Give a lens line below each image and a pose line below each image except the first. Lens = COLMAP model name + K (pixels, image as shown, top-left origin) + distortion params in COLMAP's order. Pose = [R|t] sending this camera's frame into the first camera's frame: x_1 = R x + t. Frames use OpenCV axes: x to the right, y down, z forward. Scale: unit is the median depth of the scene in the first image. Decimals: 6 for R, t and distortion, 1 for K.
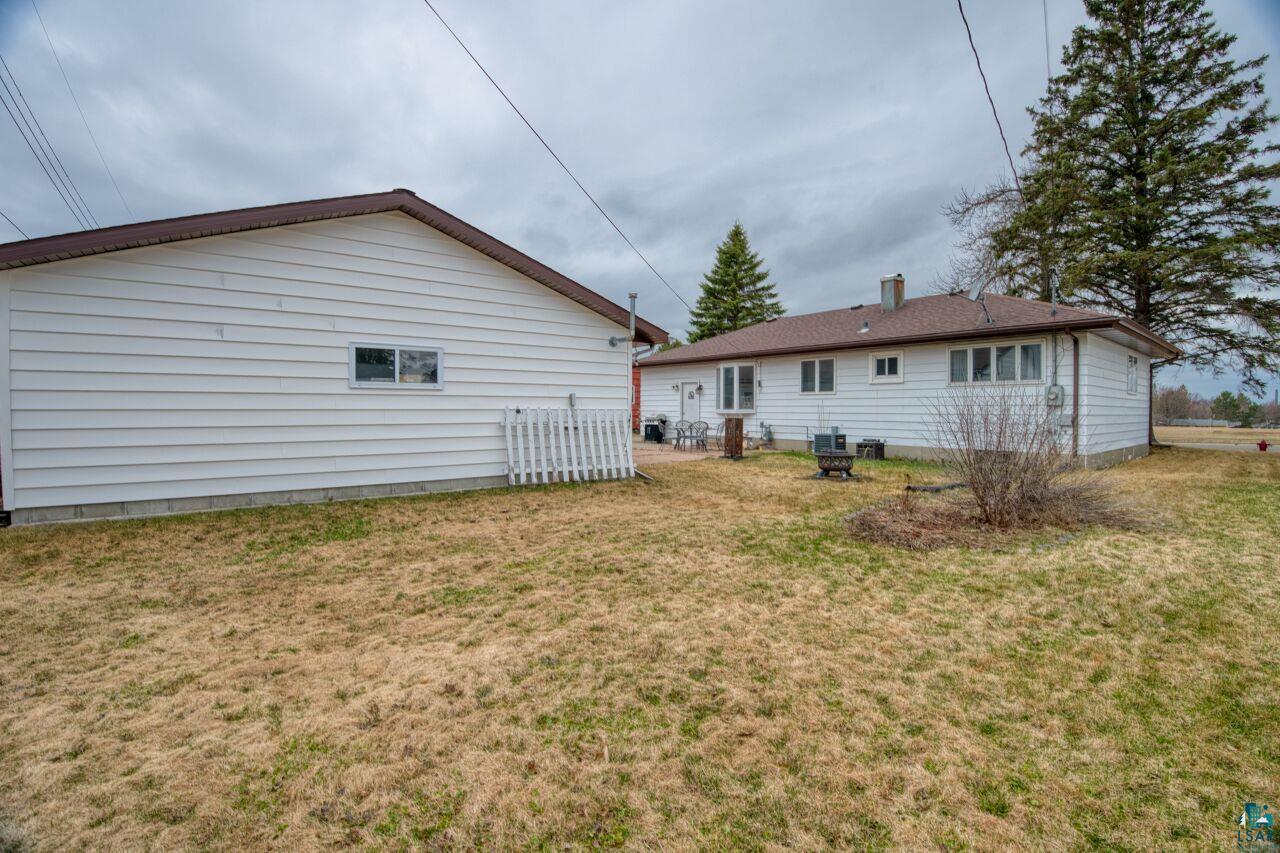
lens RADIAL K [[558.2, 0, 640.0], [0, 558.2, 426.5], [0, 0, 1]] dist [-0.000061, -0.000010]
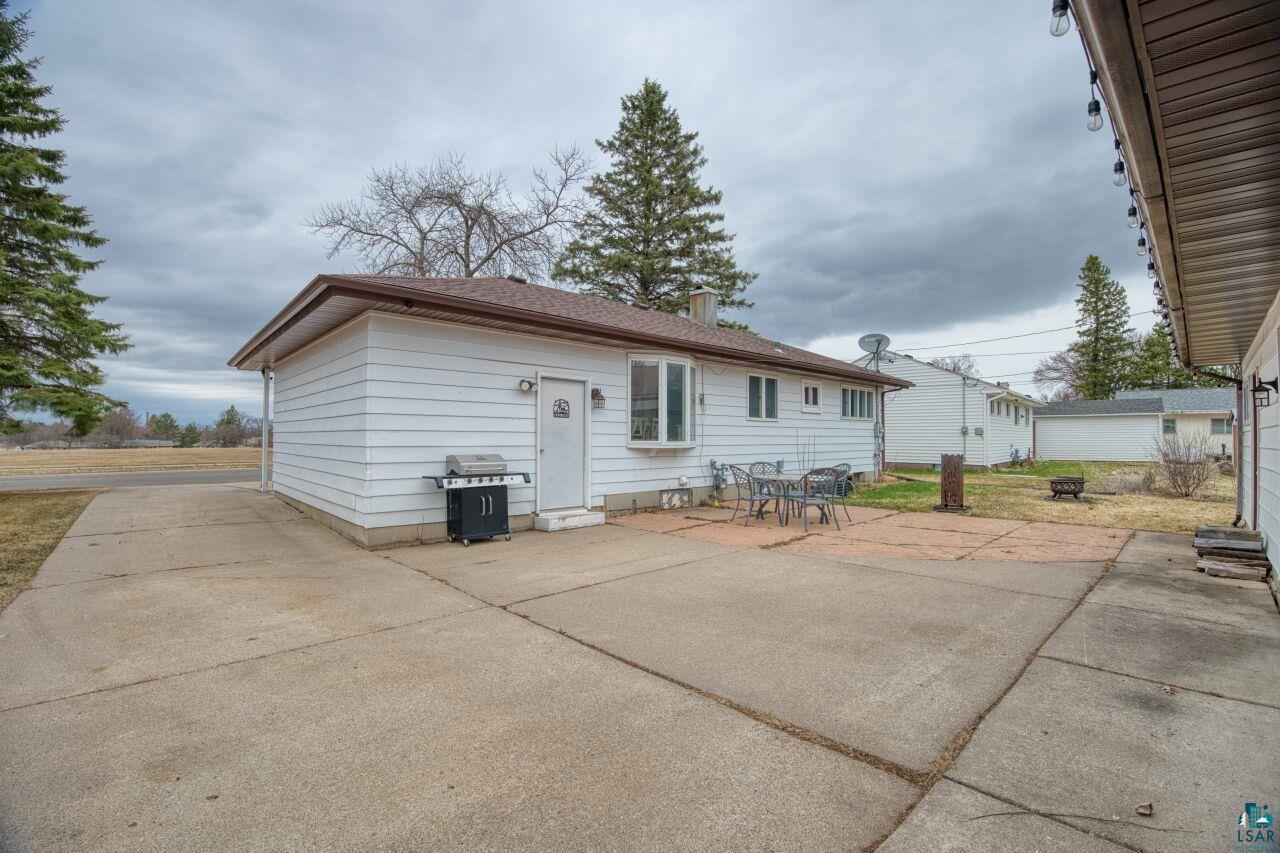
lens RADIAL K [[545.5, 0, 640.0], [0, 545.5, 426.5], [0, 0, 1]] dist [-0.000111, -0.000006]
pose [[-0.078139, 0.012522, 0.996864, -0.406291], [0.023500, 0.999666, -0.010715, -0.044336], [-0.996665, 0.022589, -0.078407, 1.181996]]
